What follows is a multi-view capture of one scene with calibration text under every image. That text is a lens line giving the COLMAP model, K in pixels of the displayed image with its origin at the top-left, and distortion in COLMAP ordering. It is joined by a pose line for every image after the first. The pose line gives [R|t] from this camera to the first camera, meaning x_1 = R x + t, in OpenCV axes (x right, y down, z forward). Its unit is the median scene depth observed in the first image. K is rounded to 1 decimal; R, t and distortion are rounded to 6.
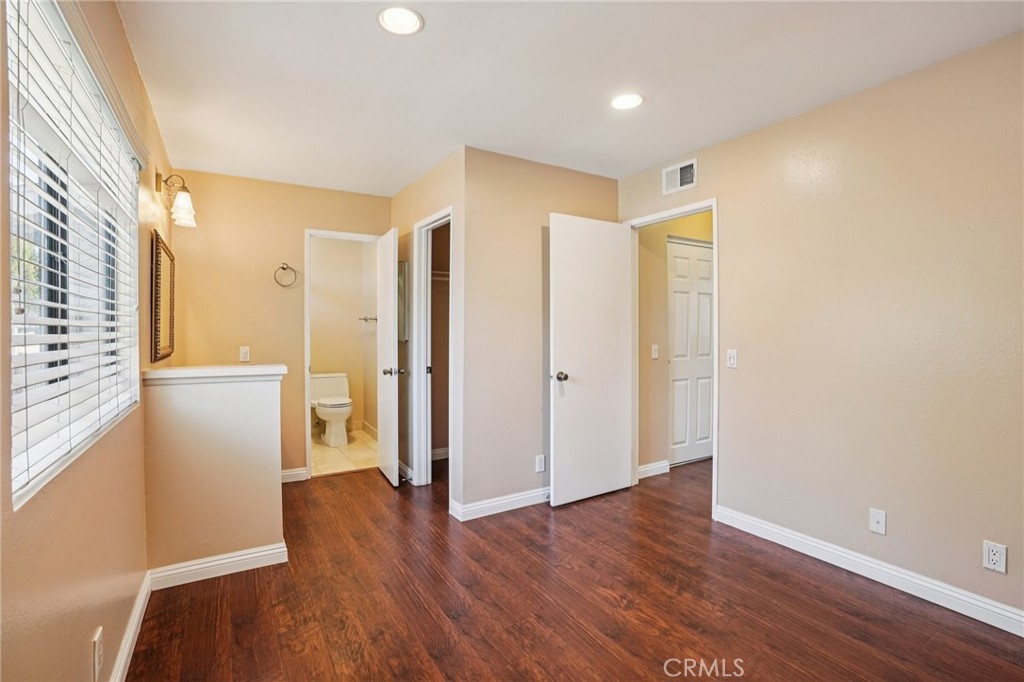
lens RADIAL K [[475.8, 0, 512.0], [0, 475.8, 334.9], [0, 0, 1]] dist [-0.071265, 0.027889]
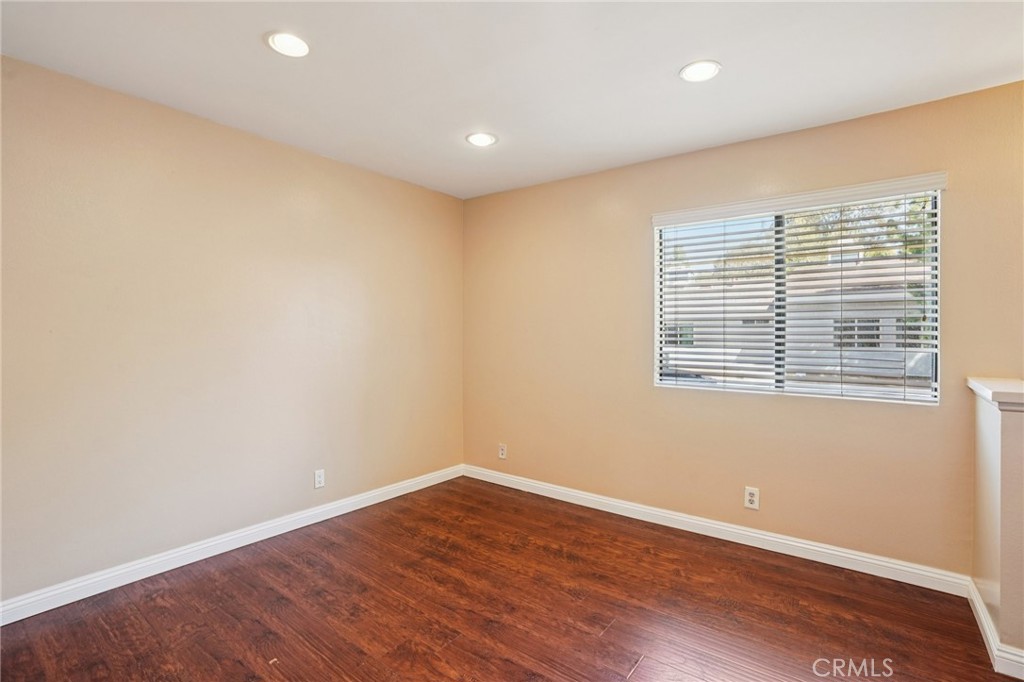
lens RADIAL K [[475.8, 0, 512.0], [0, 475.8, 334.9], [0, 0, 1]] dist [-0.071265, 0.027889]
pose [[-0.951483, 0.013182, -0.307420, 0.464785], [0.008588, 0.999830, 0.016292, -0.006366], [0.307583, 0.012861, -0.951434, 1.804827]]
